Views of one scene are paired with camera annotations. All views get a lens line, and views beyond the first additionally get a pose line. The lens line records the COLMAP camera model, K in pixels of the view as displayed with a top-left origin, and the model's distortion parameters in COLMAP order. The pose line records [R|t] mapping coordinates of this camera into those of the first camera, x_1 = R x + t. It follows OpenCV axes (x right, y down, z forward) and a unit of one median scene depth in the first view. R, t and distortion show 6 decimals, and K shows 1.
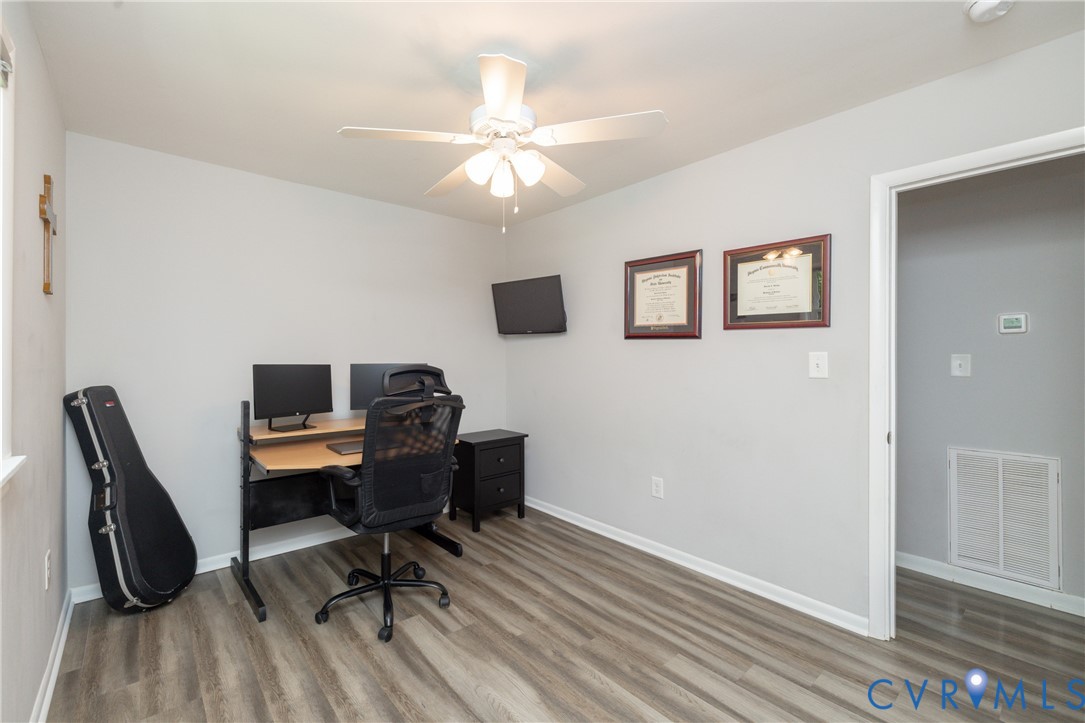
lens RADIAL K [[456.9, 0, 544.2], [0, 456.9, 362.5], [0, 0, 1]] dist [-0.000948, -0.000186]
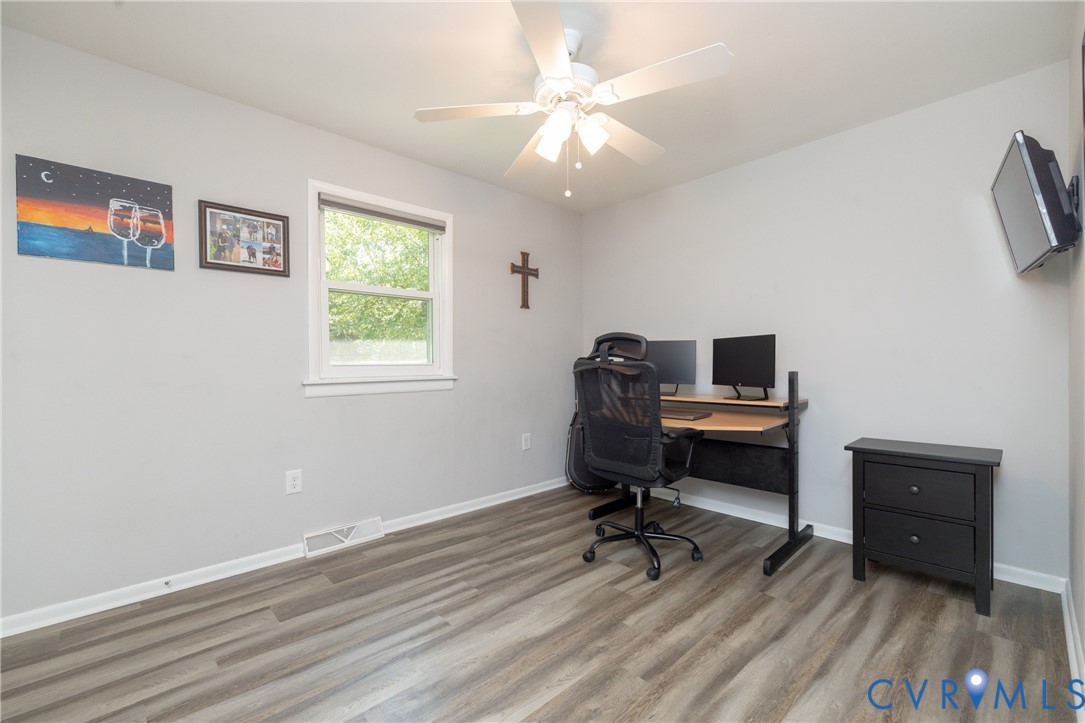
lens RADIAL K [[456.9, 0, 543.9], [0, 456.9, 363.2], [0, 0, 1]] dist [-0.000948, -0.000186]
pose [[0.048408, -0.000673, -0.998827, 0.866990], [0.002952, 0.999996, -0.000531, 0.052188], [0.998823, -0.002922, 0.048410, 0.766804]]
